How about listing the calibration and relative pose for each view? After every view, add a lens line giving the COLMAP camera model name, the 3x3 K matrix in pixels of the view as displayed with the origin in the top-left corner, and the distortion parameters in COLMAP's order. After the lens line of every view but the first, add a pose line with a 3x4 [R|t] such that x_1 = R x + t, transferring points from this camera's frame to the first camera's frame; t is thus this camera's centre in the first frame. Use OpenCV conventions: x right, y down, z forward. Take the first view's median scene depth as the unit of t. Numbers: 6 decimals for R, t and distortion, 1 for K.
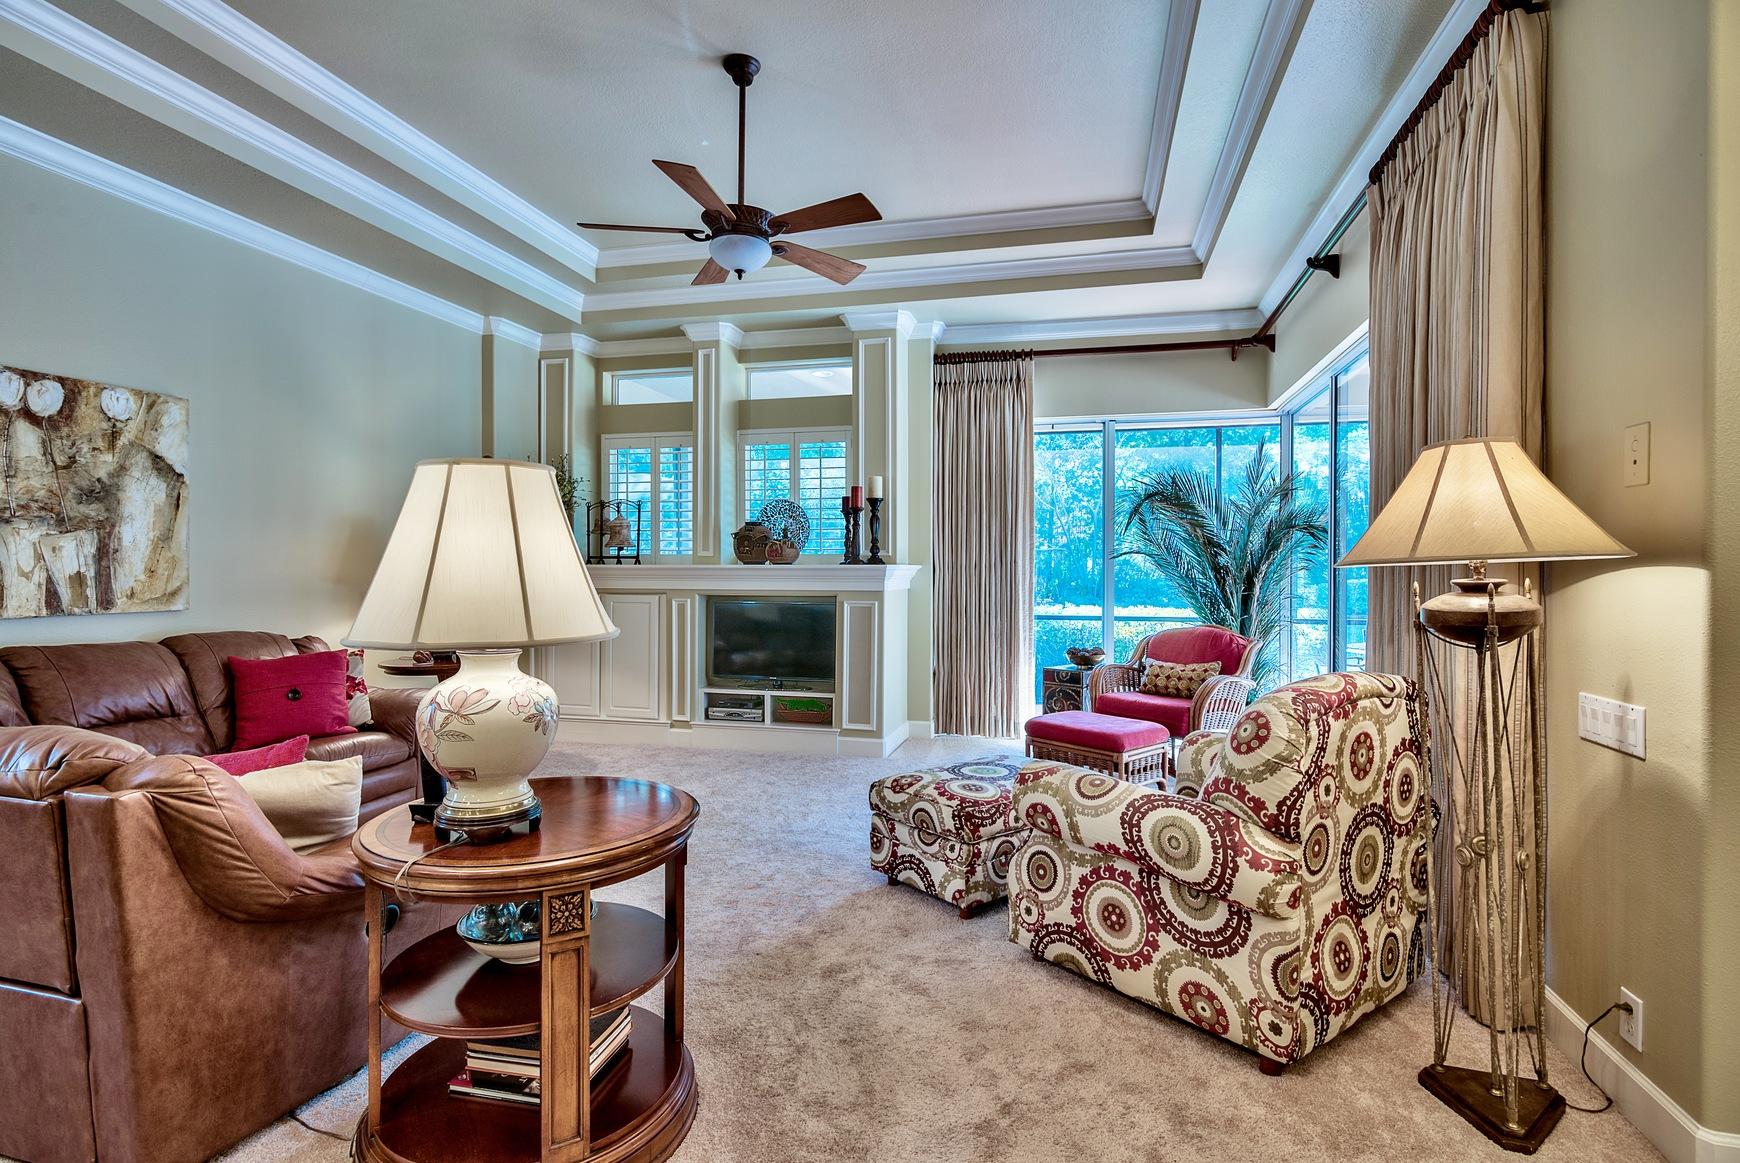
lens RADIAL K [[863.2, 0, 866.7], [0, 863.2, 580.1], [0, 0, 1]] dist [-0.006110, 0.002136]
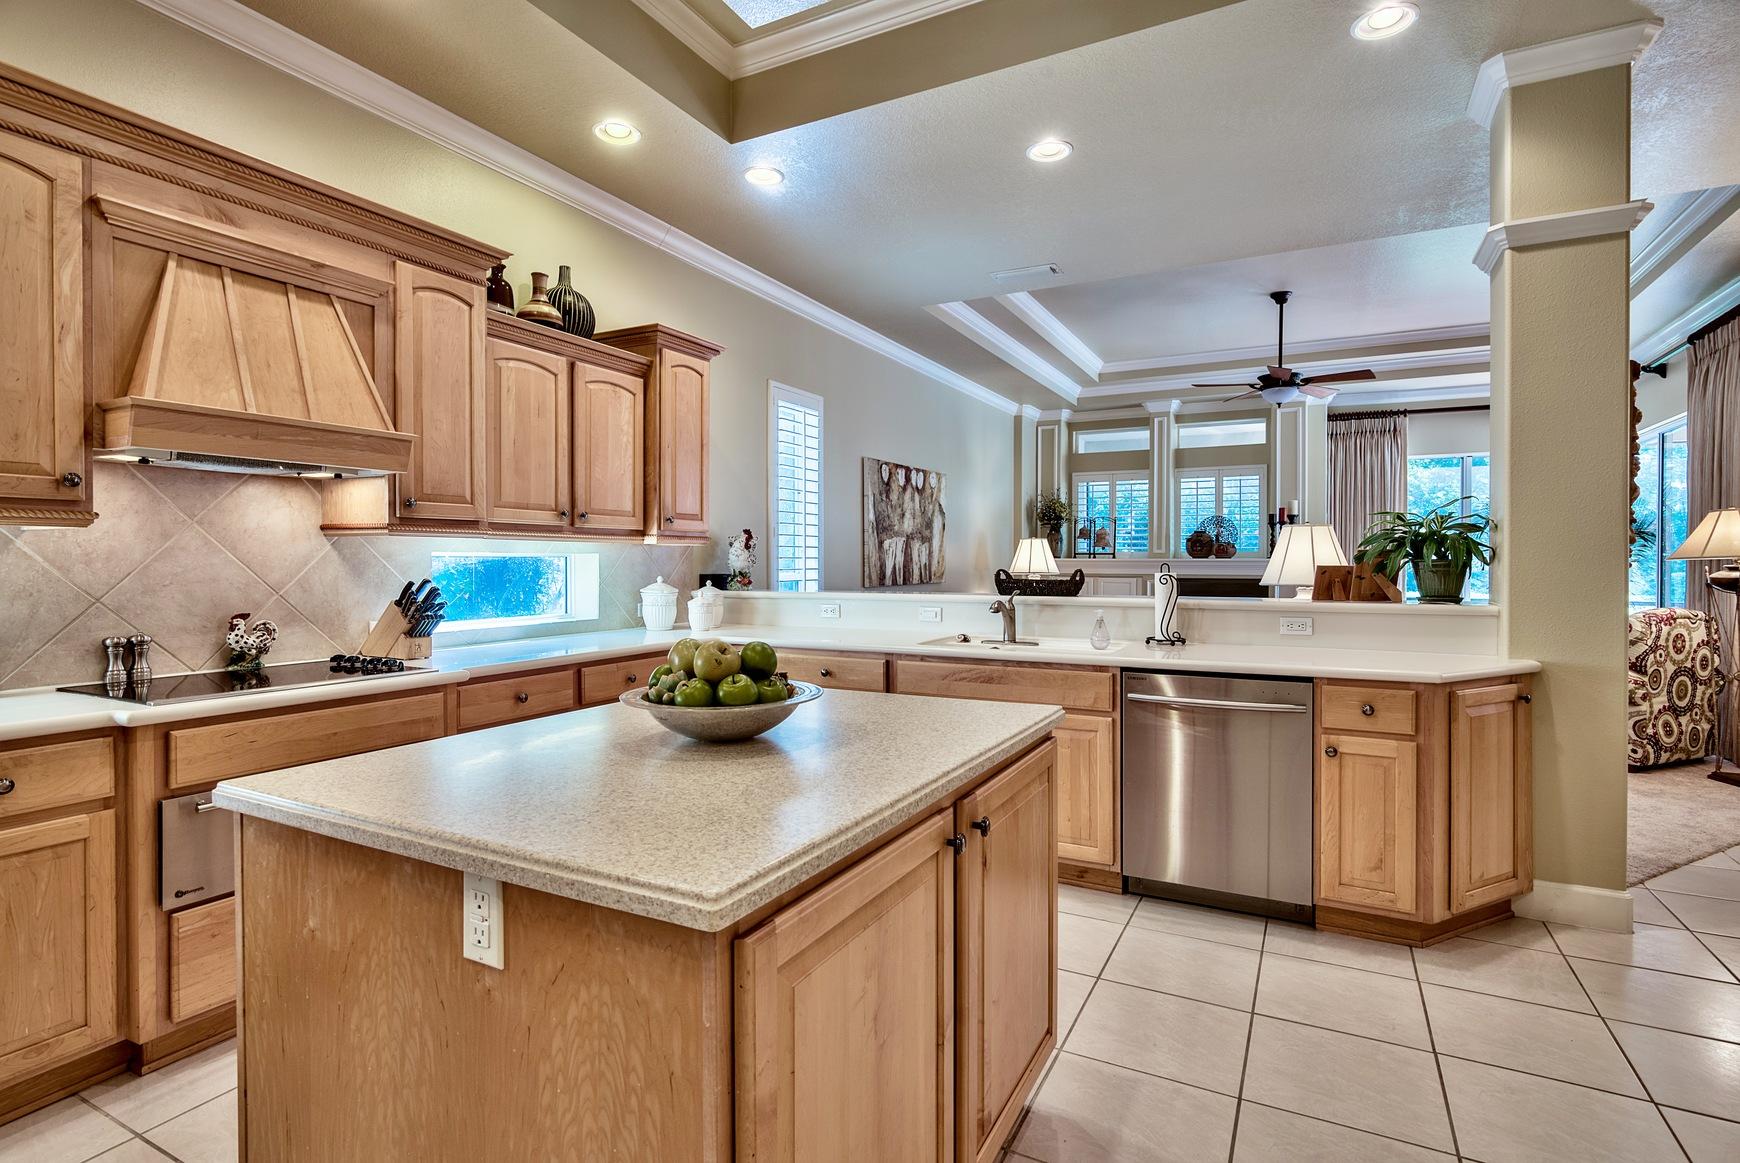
lens RADIAL K [[863.2, 0, 830.3], [0, 863.2, 572.8], [0, 0, 1]] dist [-0.006110, 0.002136]
pose [[0.964568, 0.003129, -0.263816, -0.593467], [-0.003314, 0.999994, -0.000257, 0.015779], [0.263814, 0.001122, 0.964573, -1.069849]]
